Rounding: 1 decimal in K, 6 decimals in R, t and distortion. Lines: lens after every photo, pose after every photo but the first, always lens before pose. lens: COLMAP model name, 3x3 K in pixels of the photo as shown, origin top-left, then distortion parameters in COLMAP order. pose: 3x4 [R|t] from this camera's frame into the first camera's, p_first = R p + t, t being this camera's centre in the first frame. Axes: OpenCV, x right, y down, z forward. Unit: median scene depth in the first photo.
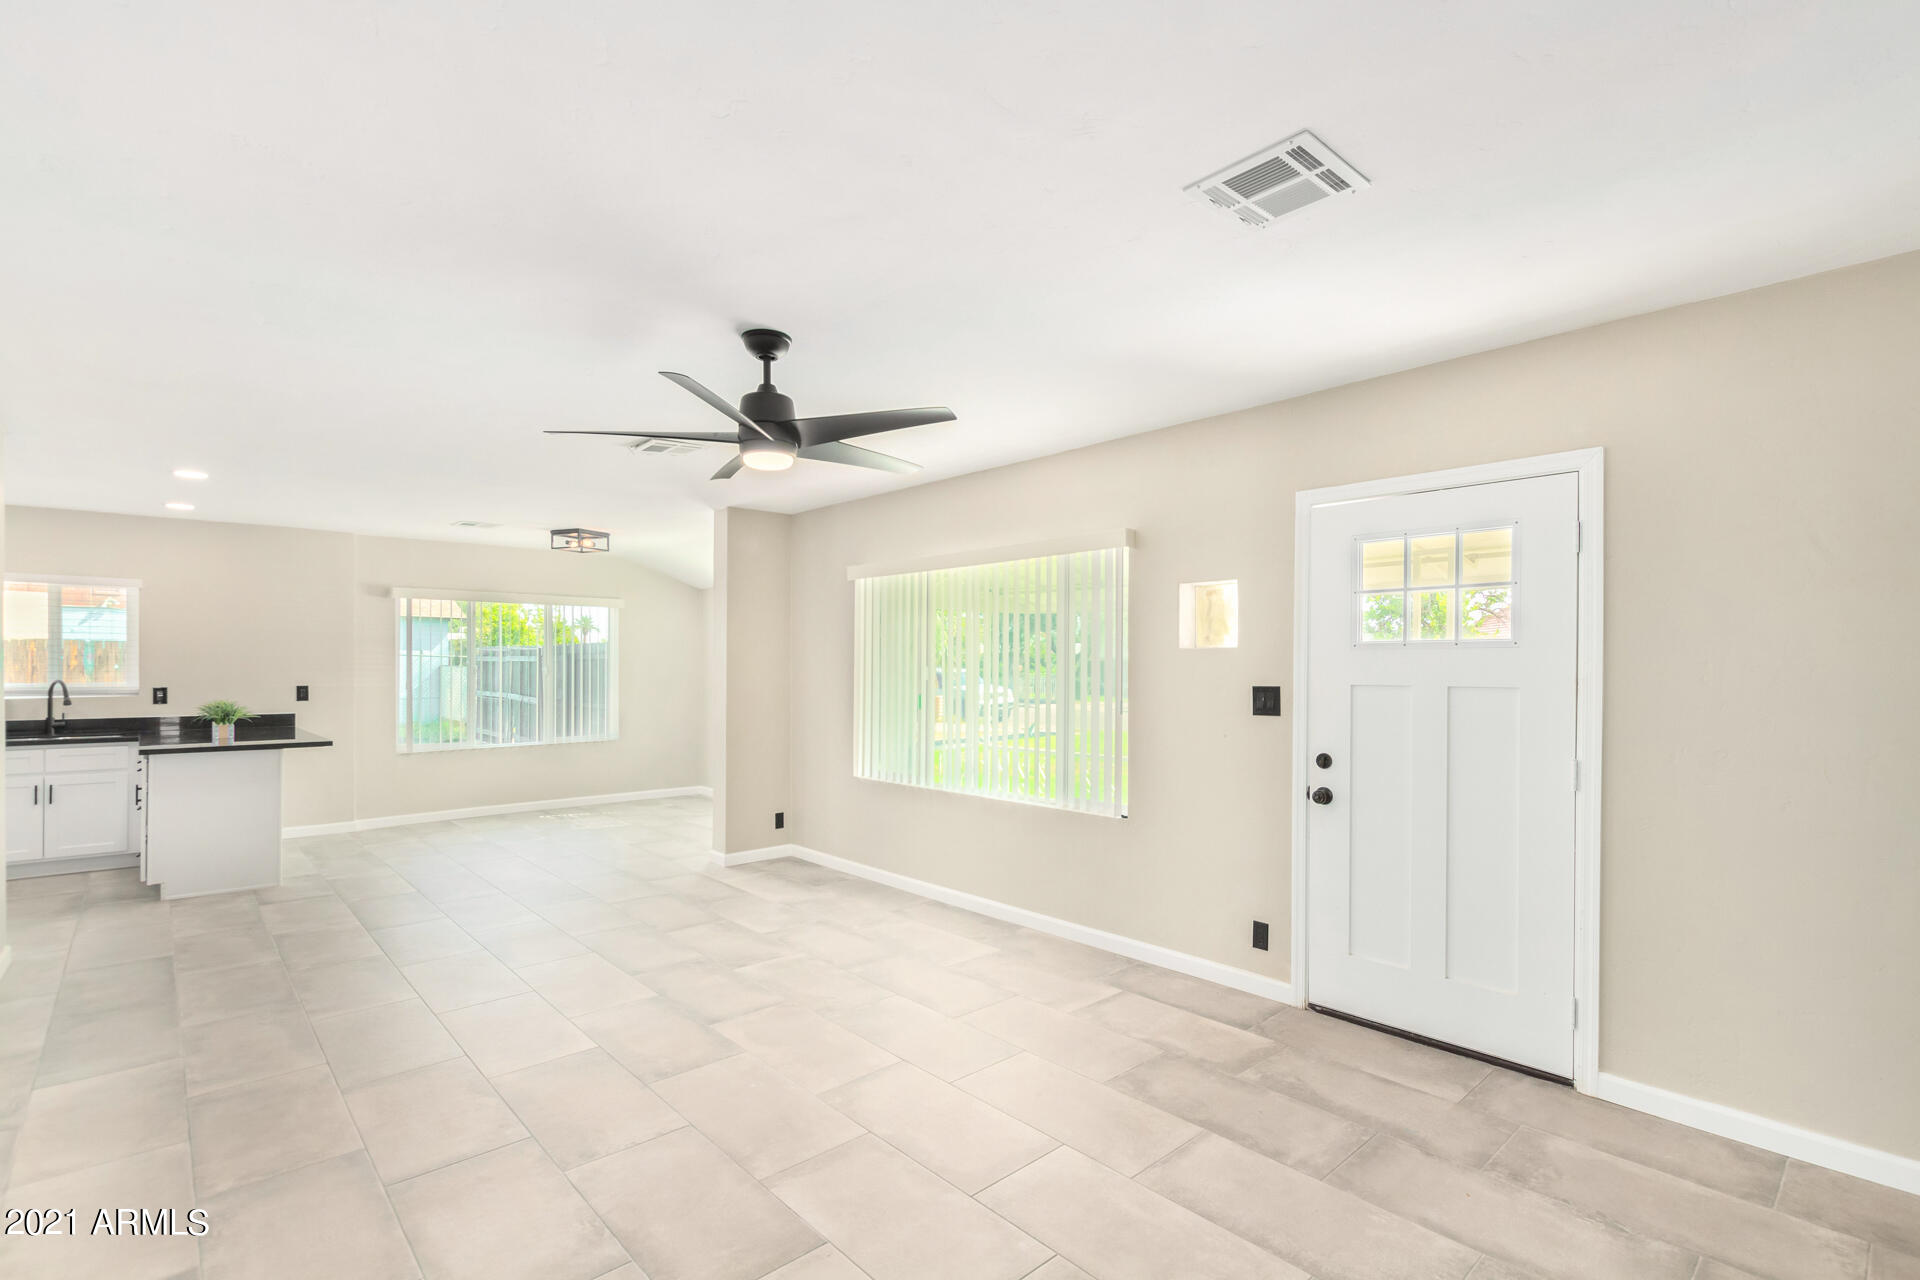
lens RADIAL K [[879.1, 0, 971.9], [0, 879.1, 663.3], [0, 0, 1]] dist [0.006898, -0.004094]
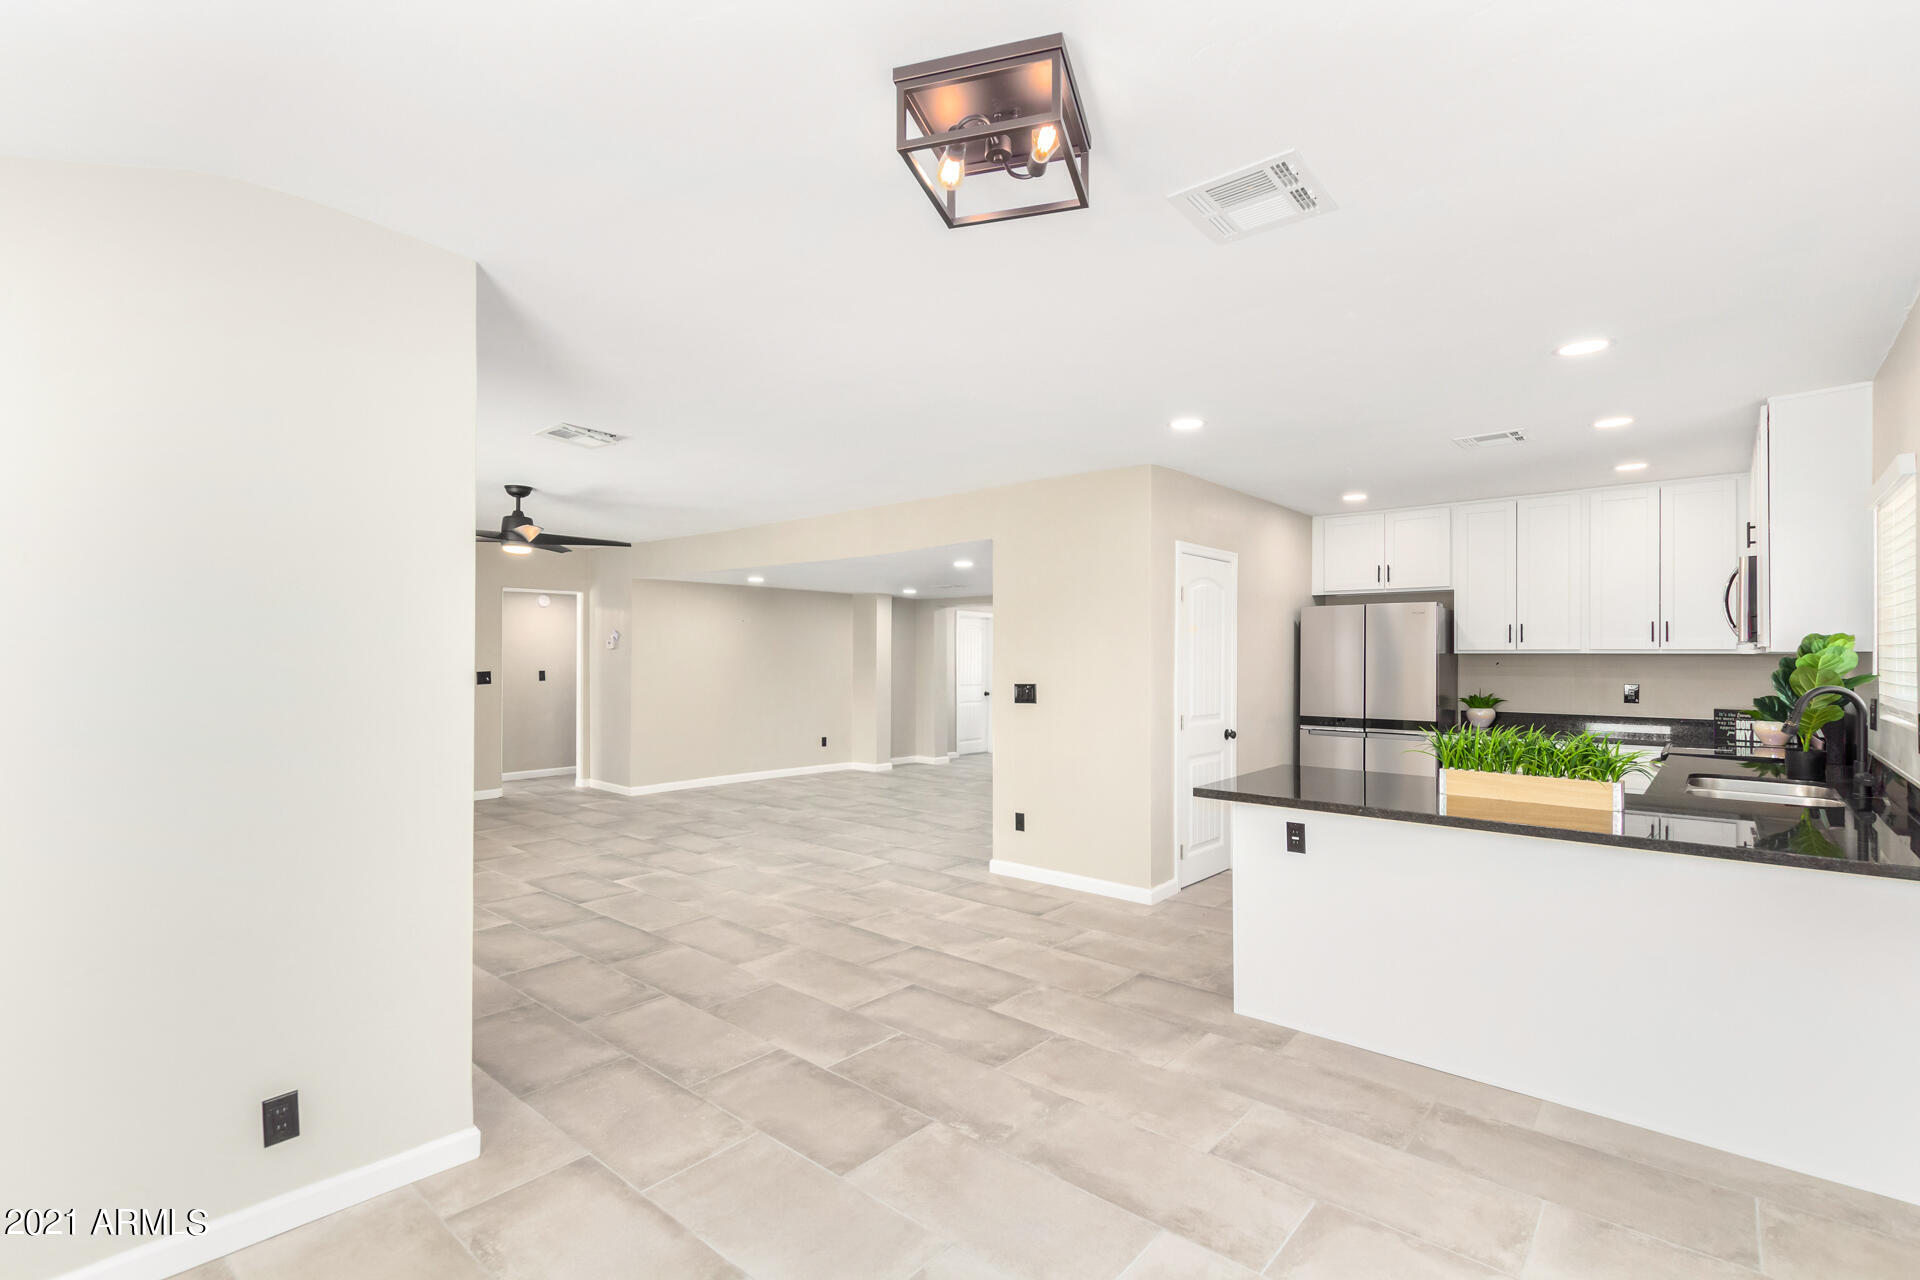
lens RADIAL K [[879.1, 0, 965.7], [0, 879.1, 659.5], [0, 0, 1]] dist [0.006898, -0.004094]
pose [[-0.994022, -0.001693, -0.109165, -0.723793], [-0.002113, 0.999991, 0.003735, 0.004153], [0.109158, 0.003943, -0.994017, 2.180960]]
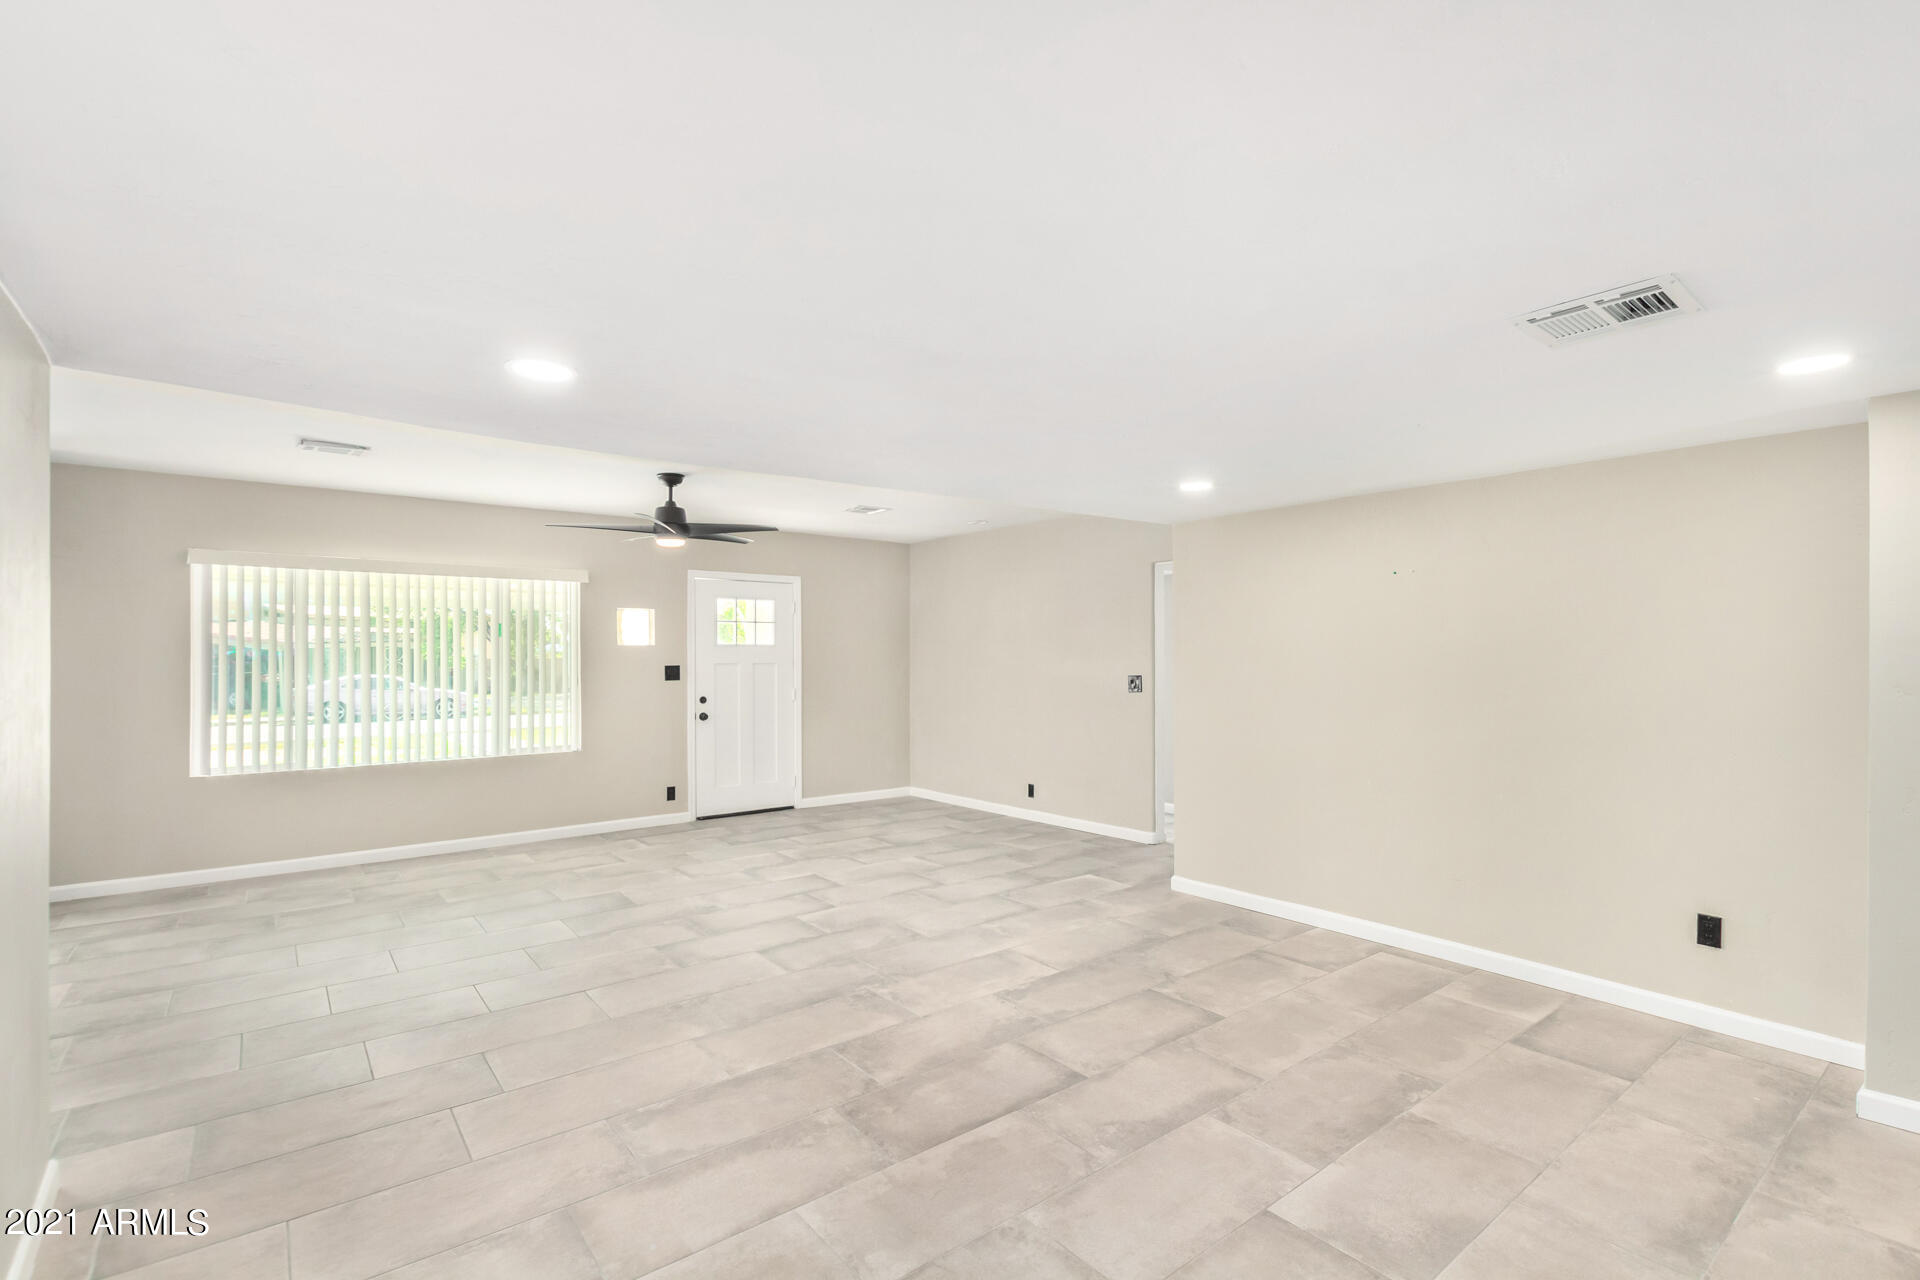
lens RADIAL K [[879.1, 0, 976.6], [0, 879.1, 638.4], [0, 0, 1]] dist [0.006898, -0.004094]
pose [[0.069906, 0.018491, 0.997382, -1.443917], [0.002754, 0.999821, -0.018729, 0.004476], [-0.997550, 0.004056, 0.069843, 0.176178]]
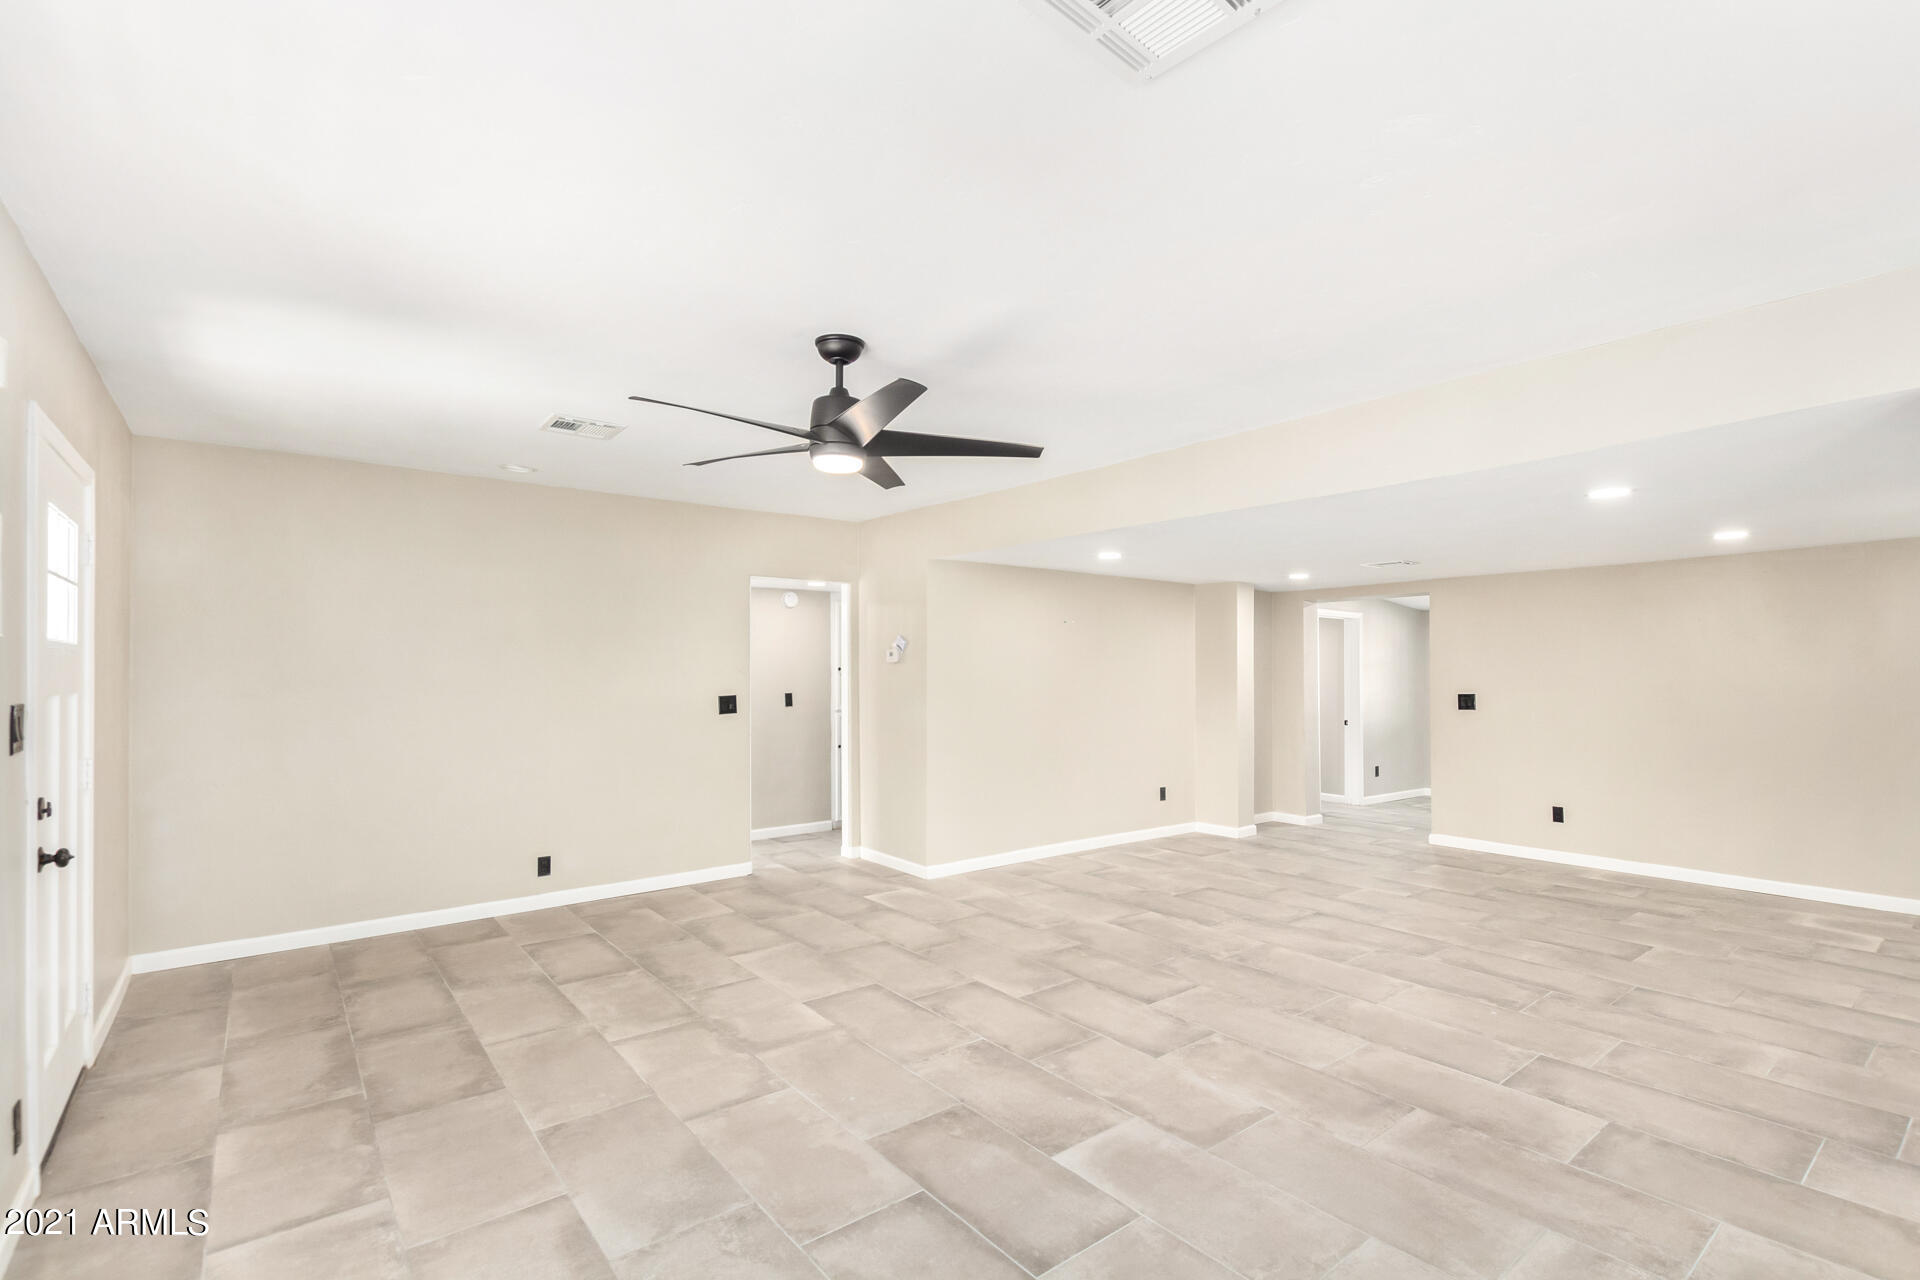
lens RADIAL K [[879.1, 0, 964.0], [0, 879.1, 684.6], [0, 0, 1]] dist [0.006898, -0.004094]
pose [[-0.997043, -0.001030, 0.076842, -0.322911], [0.000048, 0.999902, 0.014028, 0.004417], [-0.076849, 0.013990, -0.996945, 1.413908]]
